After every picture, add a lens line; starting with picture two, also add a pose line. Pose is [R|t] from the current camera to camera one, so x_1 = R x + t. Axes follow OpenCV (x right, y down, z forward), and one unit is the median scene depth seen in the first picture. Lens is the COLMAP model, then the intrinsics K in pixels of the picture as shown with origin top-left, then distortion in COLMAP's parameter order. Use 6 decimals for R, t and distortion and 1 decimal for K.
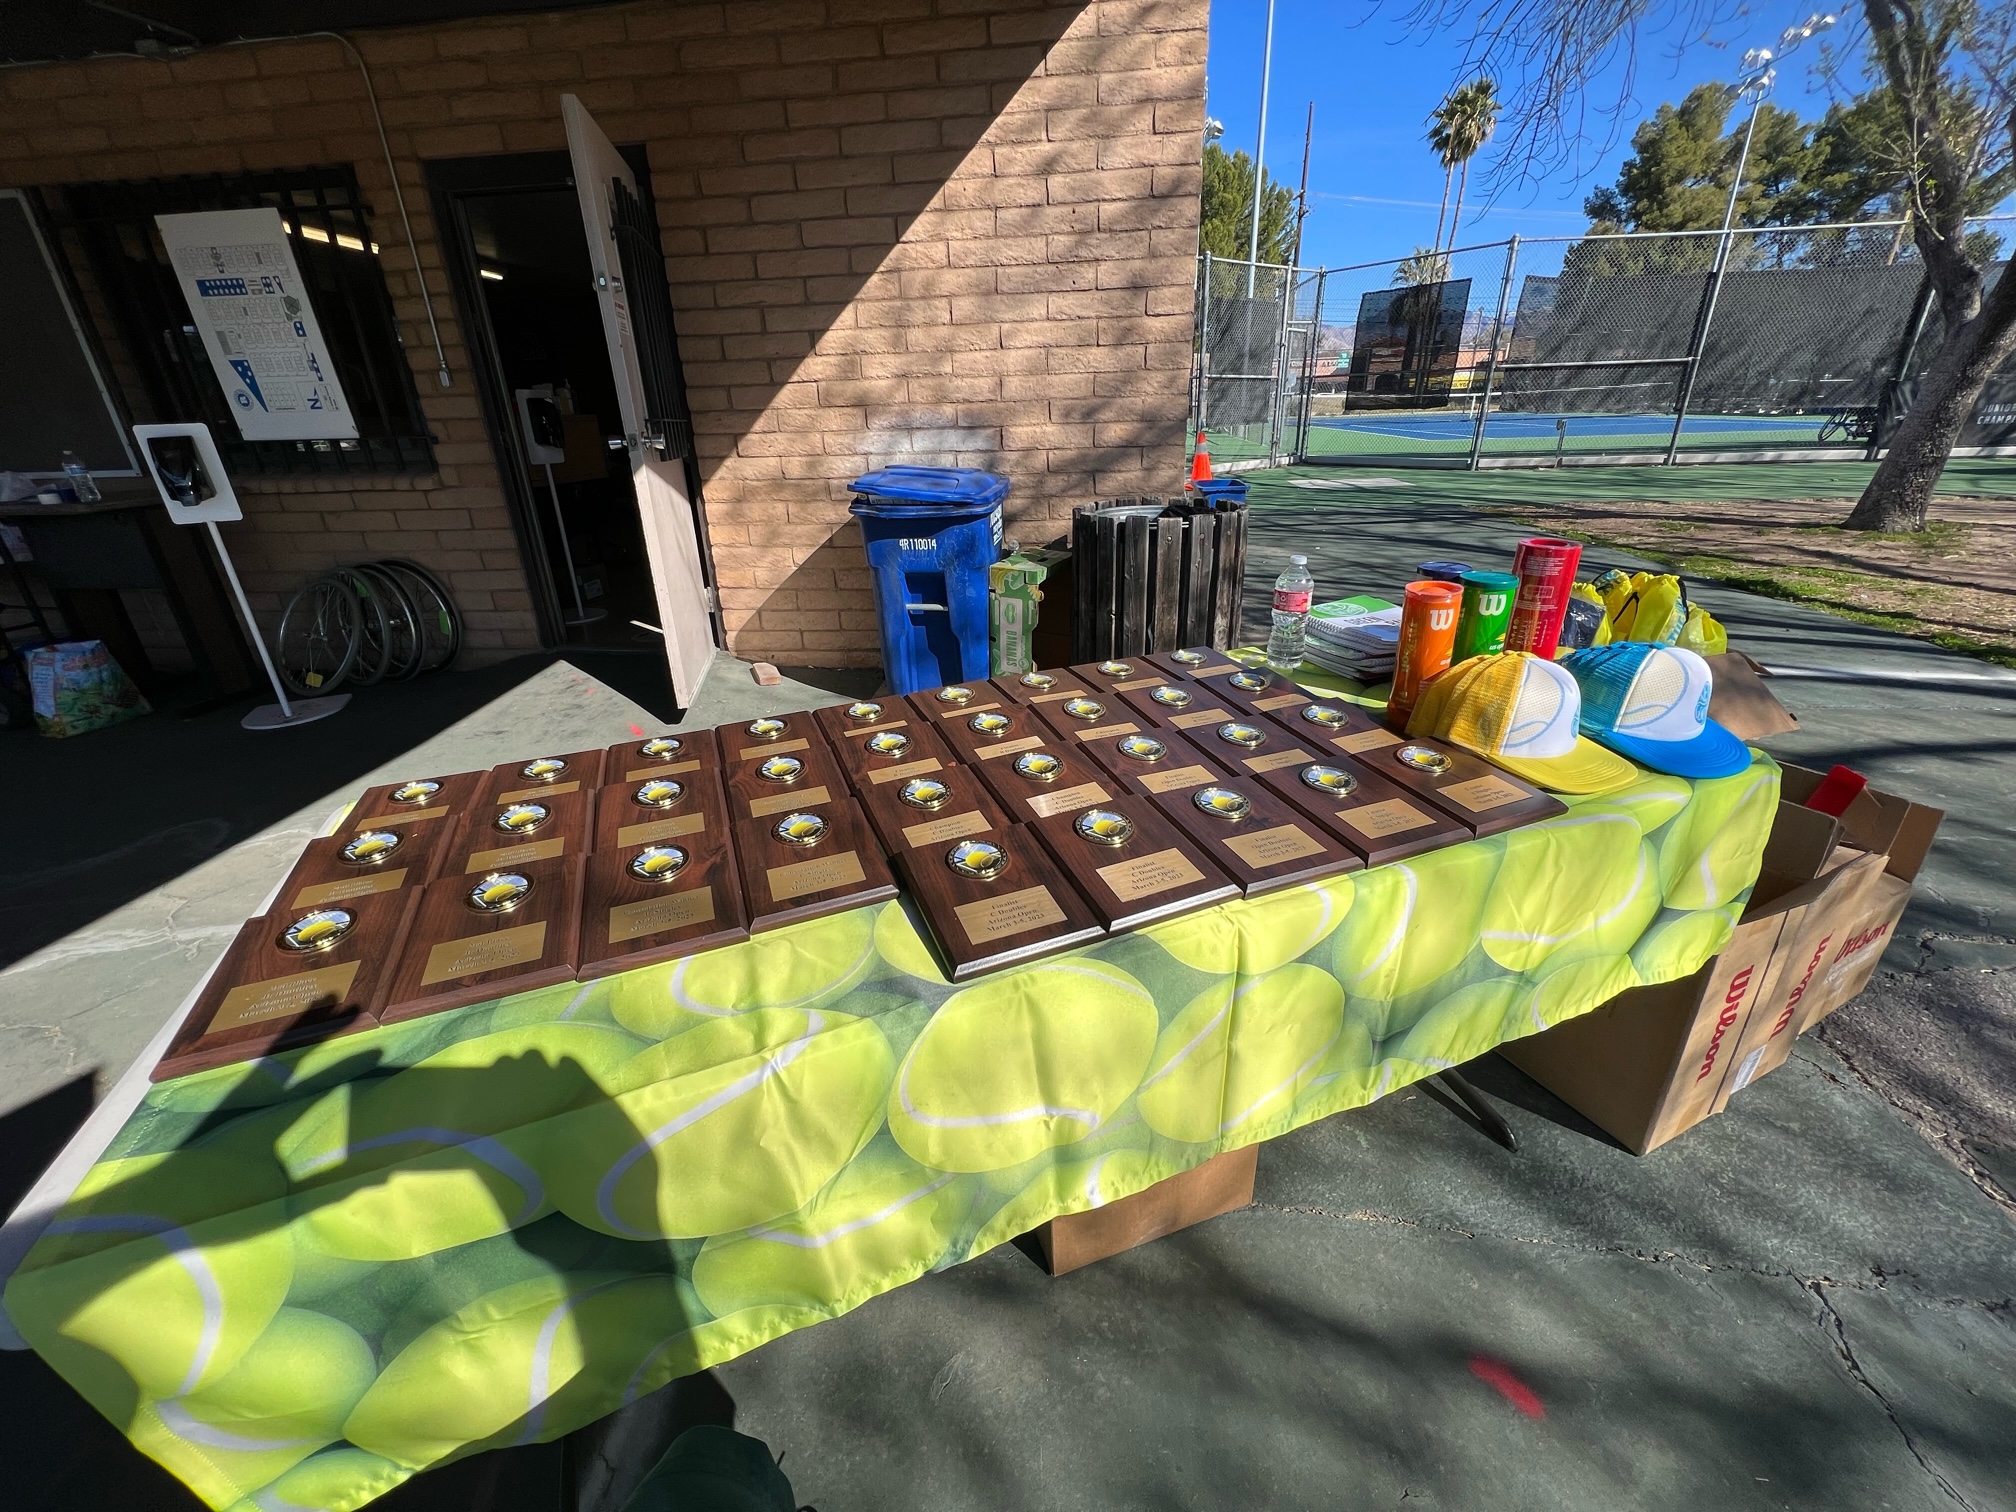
lens RADIAL K [[808.3, 0, 1008.0], [0, 808.3, 753.3], [0, 0, 1]] dist [-0.002750, -0.000233]
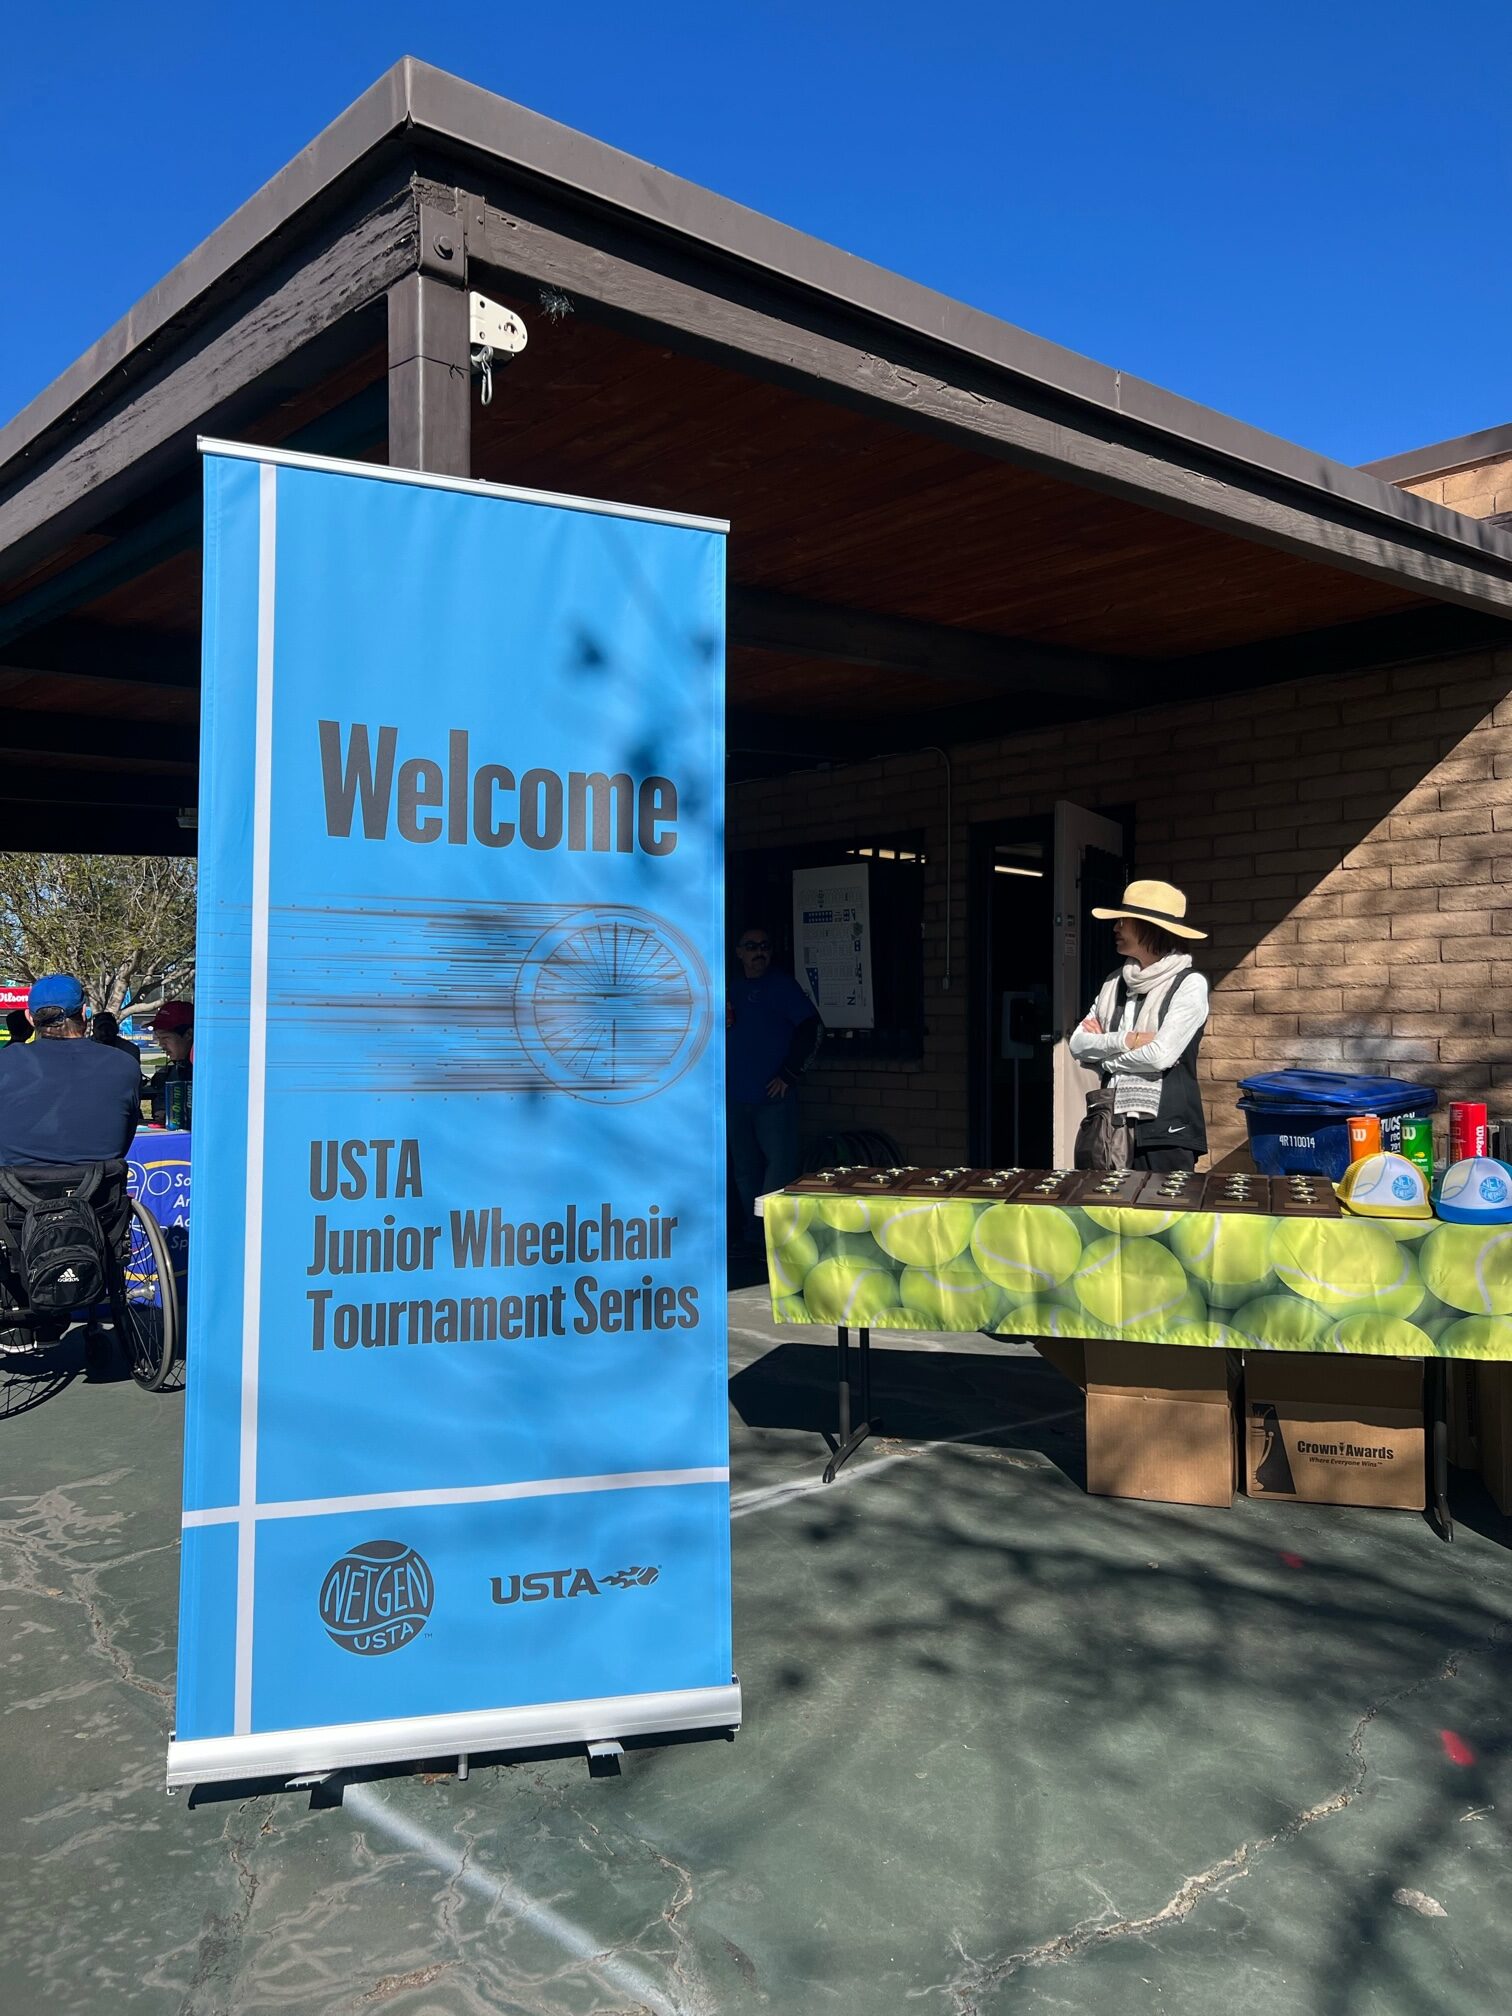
lens RADIAL K [[1505.4, 0, 754.0], [0, 1505.4, 1019.4], [0, 0, 1]] dist [0.028336, -0.010306]
pose [[0.752043, 0.025762, -0.658610, 0.569720], [-0.278246, 0.918241, -0.281802, 0.295855], [0.597503, 0.395183, 0.697725, -0.716421]]
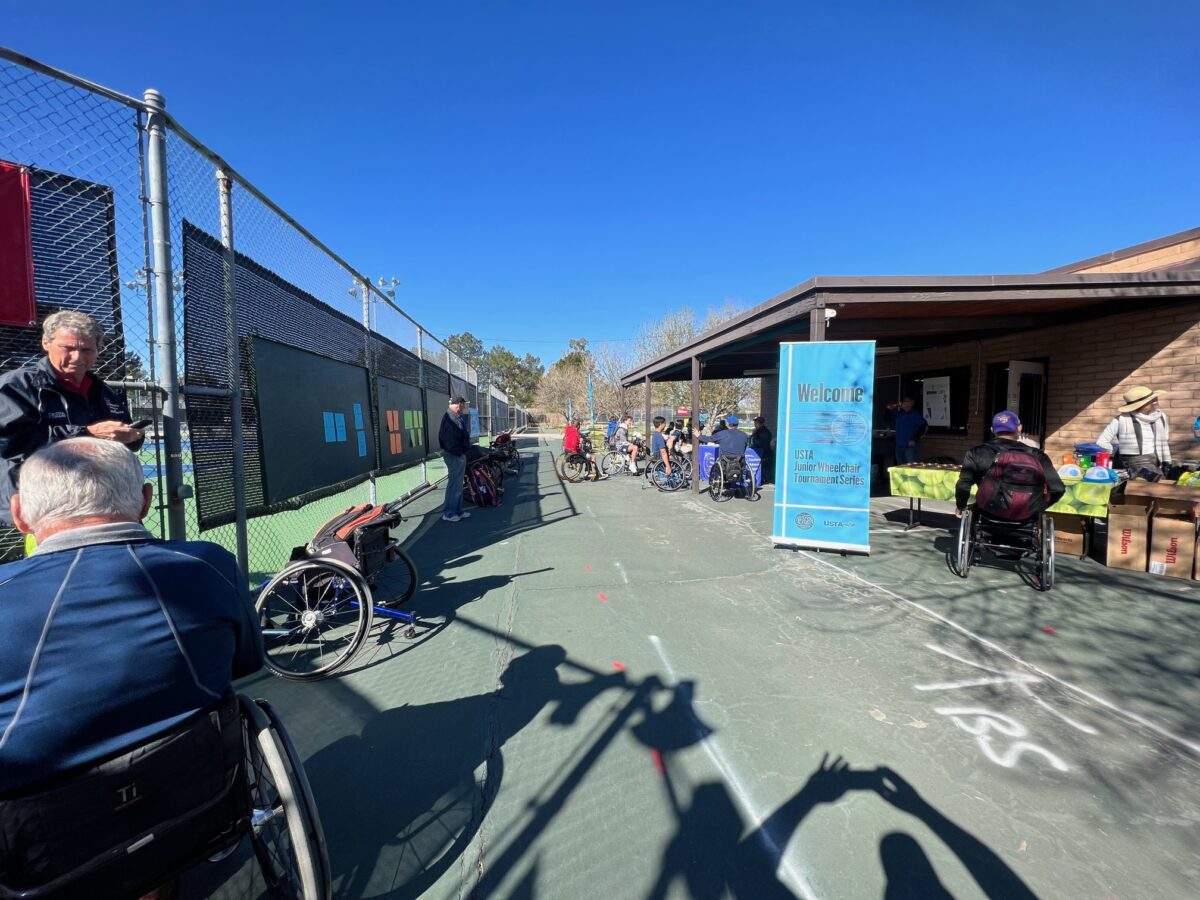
lens RADIAL K [[481.1, 0, 596.1], [0, 481.1, 447.5], [0, 0, 1]] dist [-0.002750, -0.000233]
pose [[0.233558, 0.087167, -0.968428, 1.199578], [-0.386636, 0.922175, -0.010243, 0.443700], [0.892168, 0.376822, 0.249083, -1.212857]]
